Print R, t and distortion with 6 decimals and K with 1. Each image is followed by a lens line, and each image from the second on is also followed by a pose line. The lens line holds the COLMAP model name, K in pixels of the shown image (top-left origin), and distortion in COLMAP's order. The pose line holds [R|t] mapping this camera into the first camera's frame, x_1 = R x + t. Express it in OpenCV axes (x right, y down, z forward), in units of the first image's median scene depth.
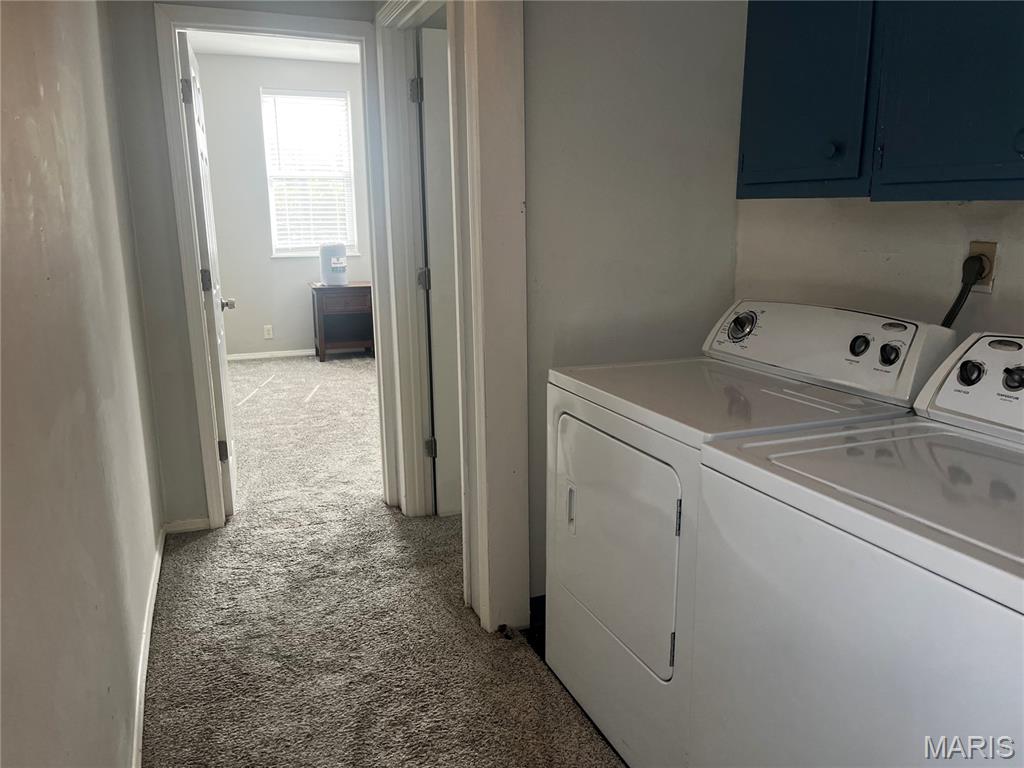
lens RADIAL K [[783.0, 0, 513.1], [0, 783.0, 388.4], [0, 0, 1]] dist [-0.004269, -0.003089]
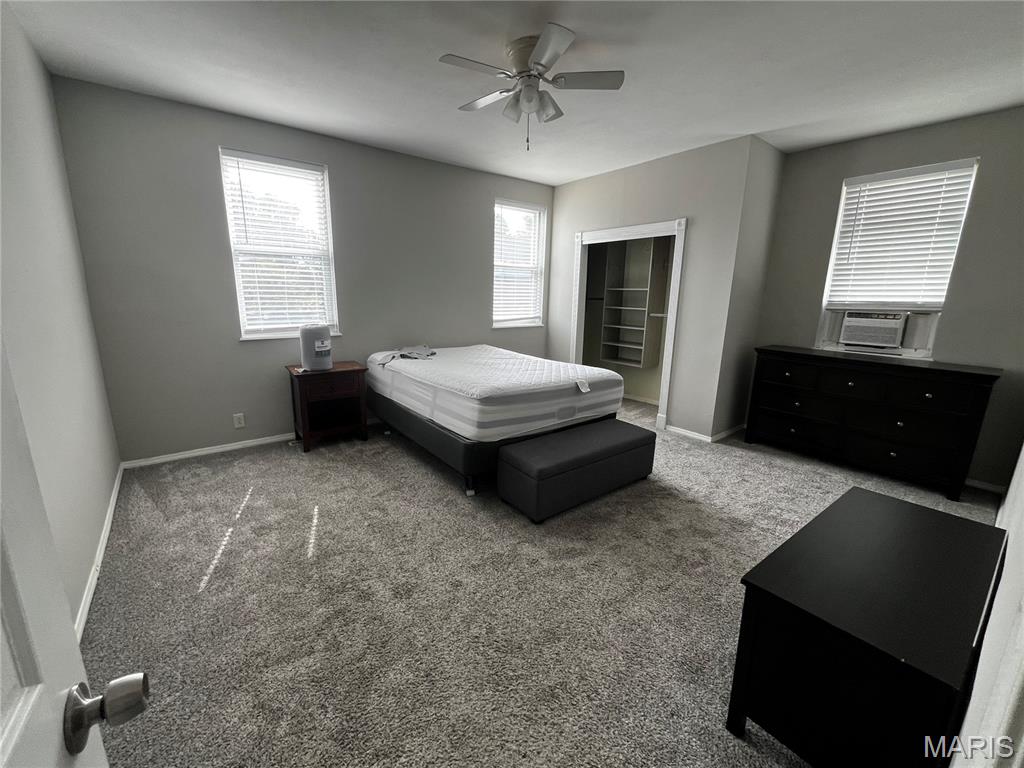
lens RADIAL K [[419.5, 0, 509.5], [0, 419.5, 380.4], [0, 0, 1]] dist [-0.002078, -0.000144]
pose [[0.958222, -0.036565, 0.283678, -0.151738], [0.038138, 0.999272, -0.000024, -0.110135], [-0.283471, 0.010842, 0.958920, 0.454132]]
